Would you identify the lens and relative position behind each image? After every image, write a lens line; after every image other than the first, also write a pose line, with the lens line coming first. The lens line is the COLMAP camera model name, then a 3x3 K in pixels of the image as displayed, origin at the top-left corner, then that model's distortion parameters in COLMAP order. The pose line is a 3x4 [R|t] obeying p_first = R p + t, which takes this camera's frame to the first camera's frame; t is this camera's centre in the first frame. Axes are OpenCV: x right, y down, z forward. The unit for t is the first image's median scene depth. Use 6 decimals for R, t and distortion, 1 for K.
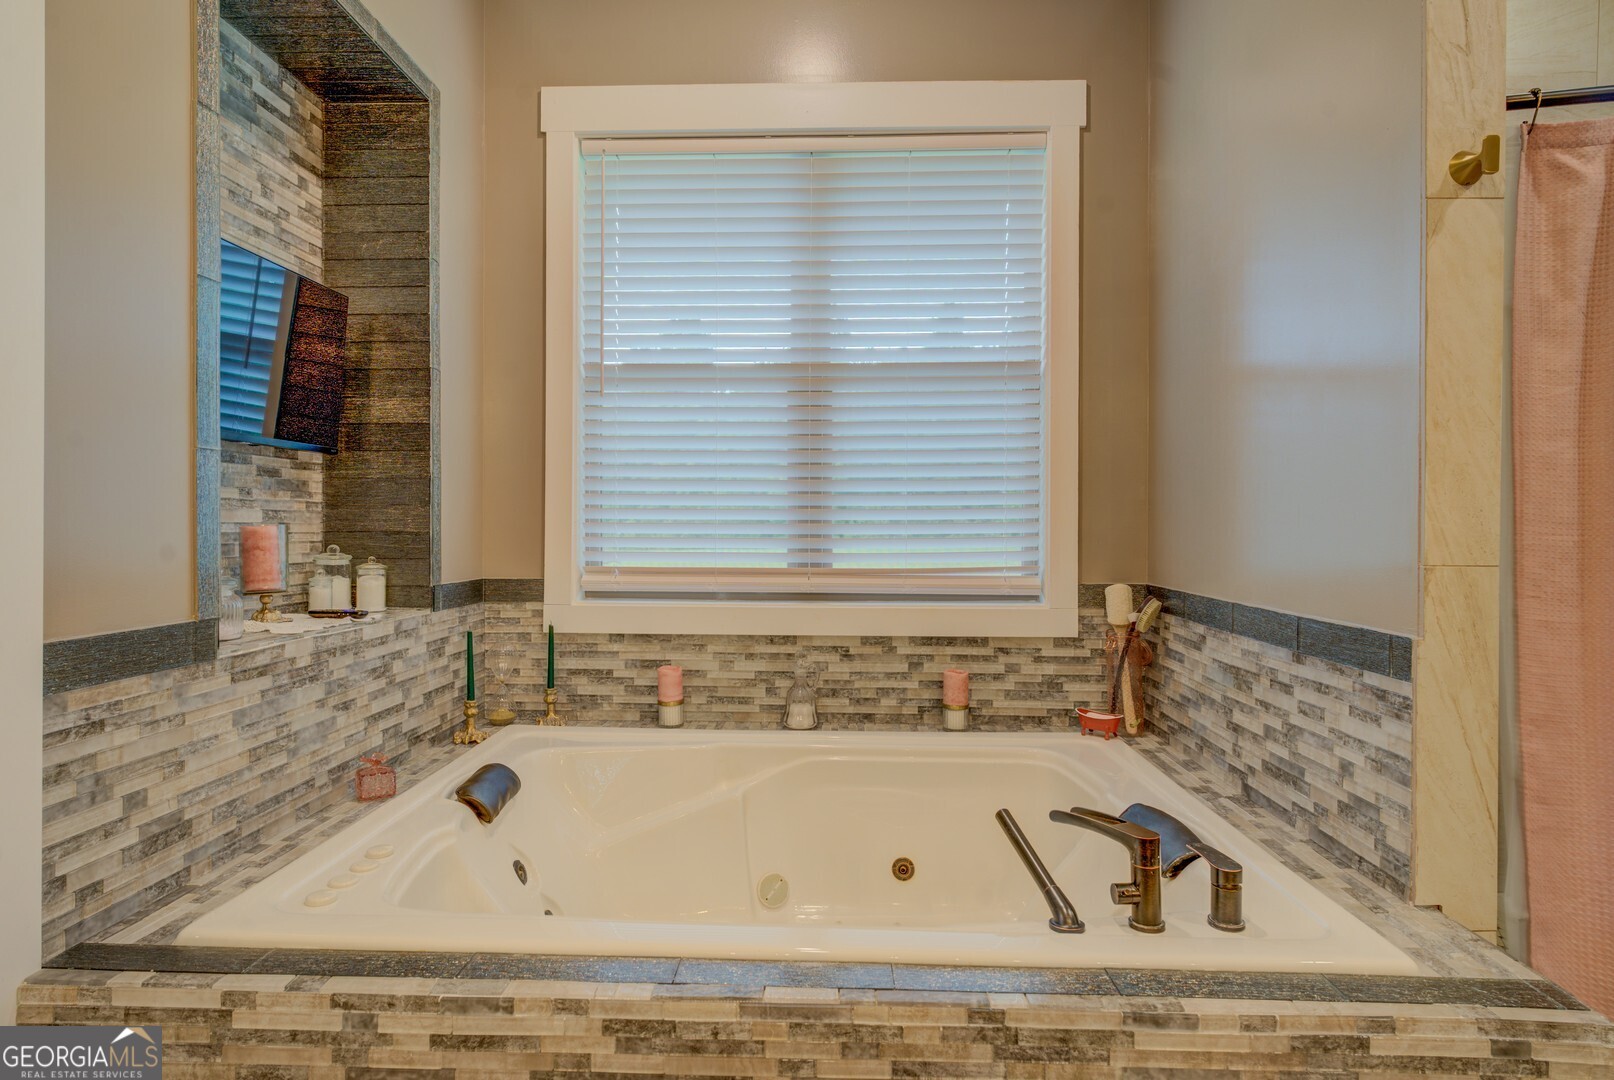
lens RADIAL K [[869.6, 0, 801.7], [0, 869.6, 540.0], [0, 0, 1]] dist [-0.002369, -0.000749]
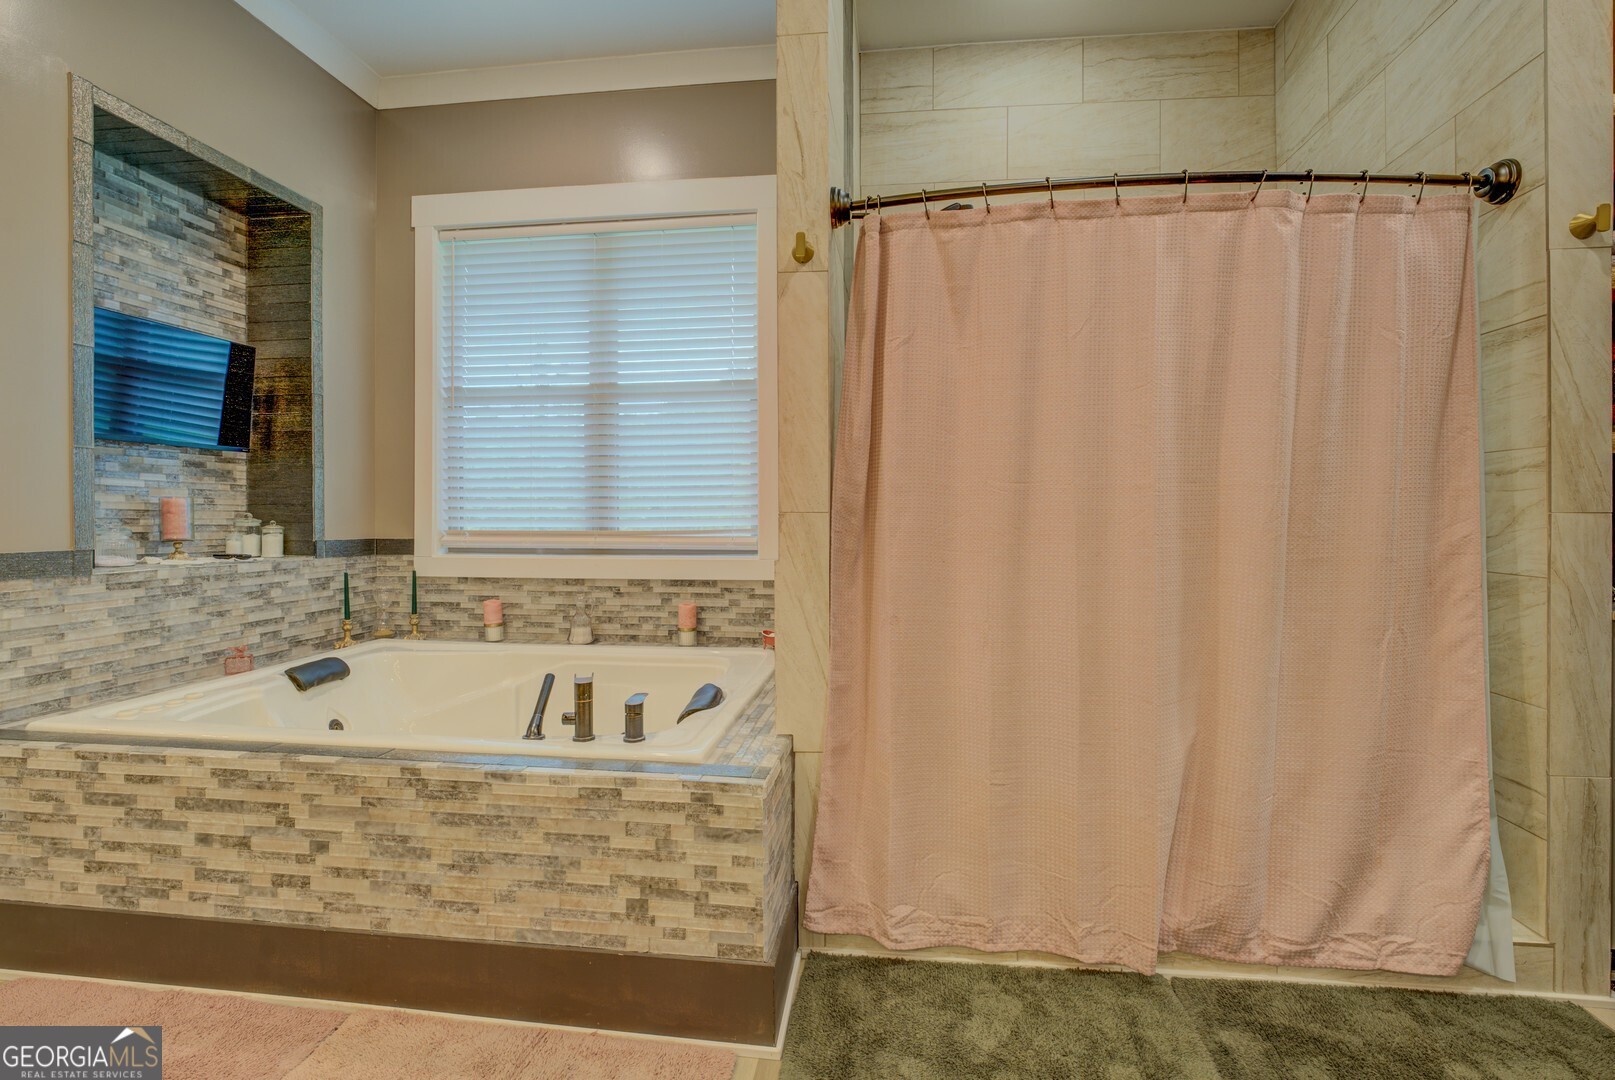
lens RADIAL K [[736.7, 0, 811.2], [0, 736.7, 527.8], [0, 0, 1]] dist [-0.020582, 0.003008]
pose [[0.996692, -0.003164, -0.081214, 0.530899], [0.003083, 0.999995, -0.001122, 0.035420], [0.081217, 0.000868, 0.996696, -0.174073]]
